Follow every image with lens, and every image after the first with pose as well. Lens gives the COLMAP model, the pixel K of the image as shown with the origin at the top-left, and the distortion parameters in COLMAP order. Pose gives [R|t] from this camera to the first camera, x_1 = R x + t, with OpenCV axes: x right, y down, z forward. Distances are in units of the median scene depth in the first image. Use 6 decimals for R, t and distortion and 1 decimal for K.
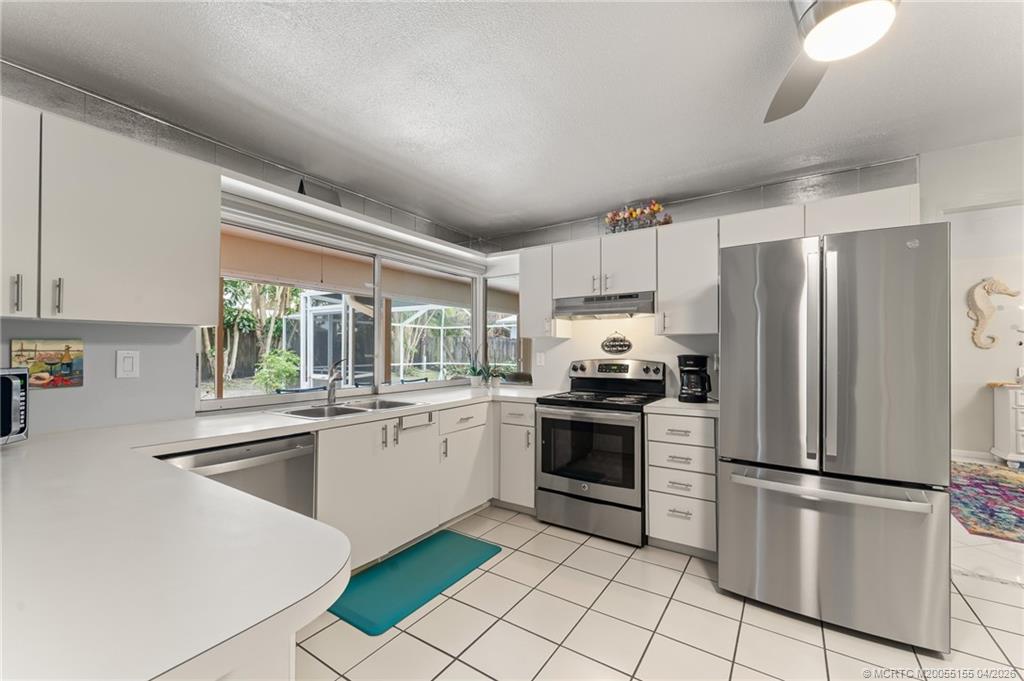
lens RADIAL K [[417.4, 0, 515.6], [0, 417.4, 349.5], [0, 0, 1]] dist [0.002967, -0.000817]
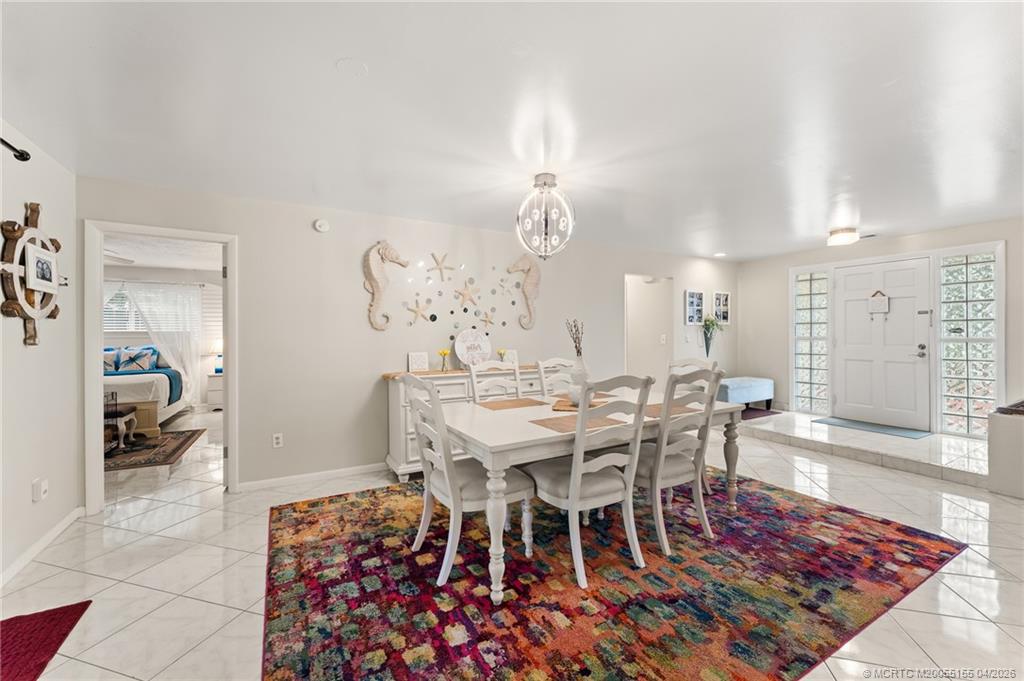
lens RADIAL K [[417.4, 0, 505.8], [0, 417.4, 333.2], [0, 0, 1]] dist [0.002967, -0.000817]
pose [[0.467304, -0.008948, 0.884052, 0.942260], [0.001639, 0.999956, 0.009255, -0.006543], [-0.884095, -0.002876, 0.467298, 0.743879]]
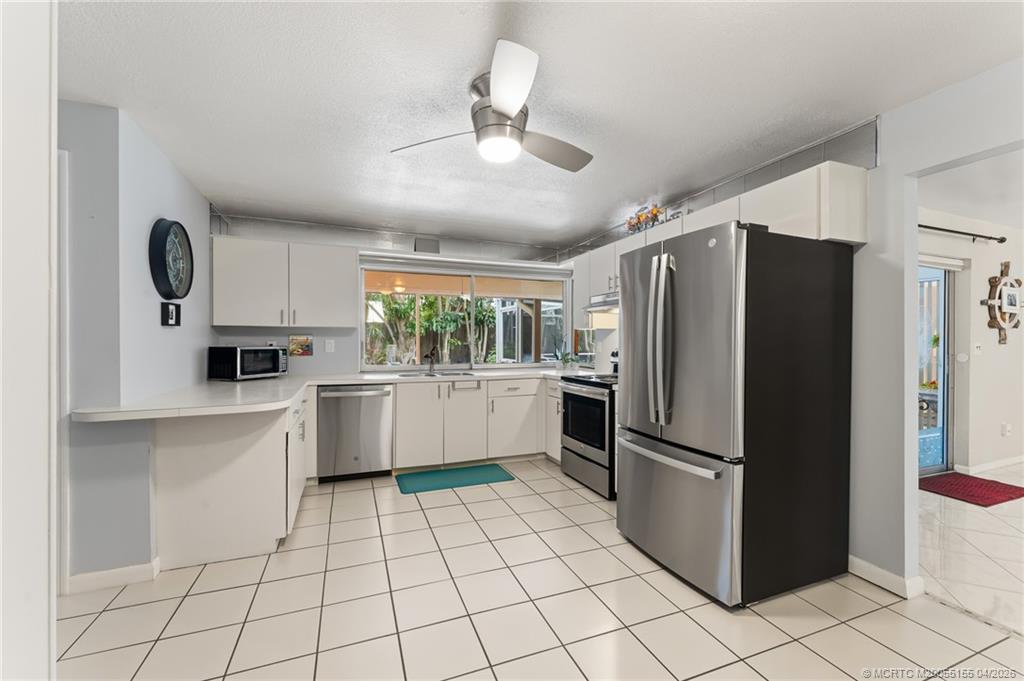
lens RADIAL K [[417.4, 0, 517.8], [0, 417.4, 345.3], [0, 0, 1]] dist [0.002967, -0.000817]
pose [[0.825345, 0.003501, -0.564618, 0.679704], [0.002954, 0.999940, 0.010520, 0.007409], [0.564622, -0.010350, 0.825285, -0.138043]]
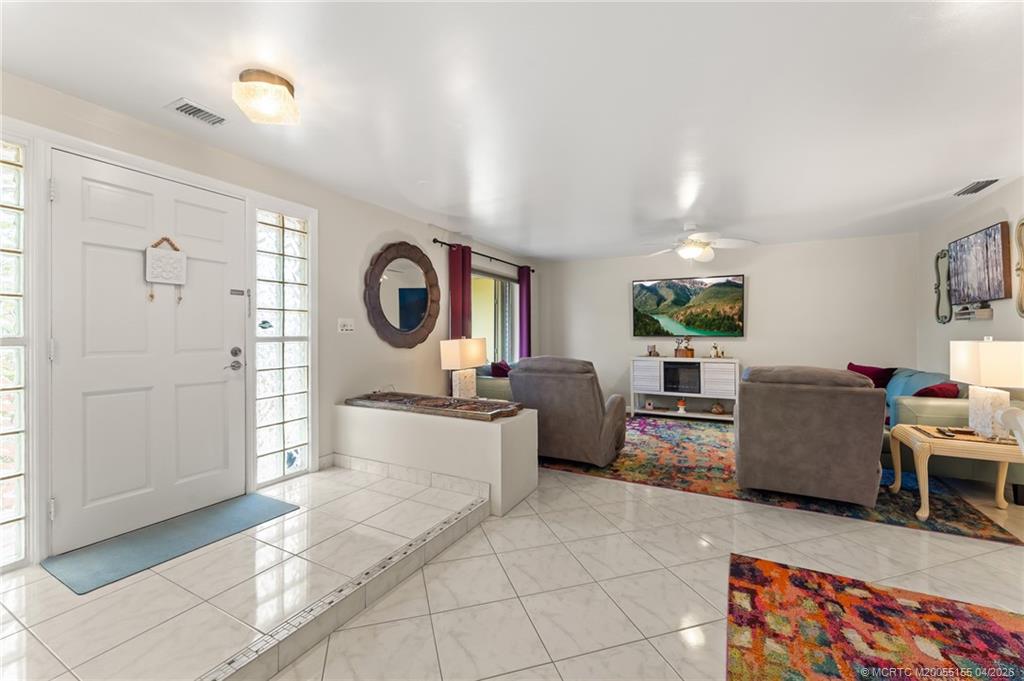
lens RADIAL K [[417.4, 0, 509.0], [0, 417.4, 334.6], [0, 0, 1]] dist [0.002967, -0.000817]
pose [[-0.996570, -0.004835, -0.082612, 2.602460], [-0.004491, 0.999980, -0.004341, 0.026911], [0.082631, -0.003956, -0.996572, 1.060641]]
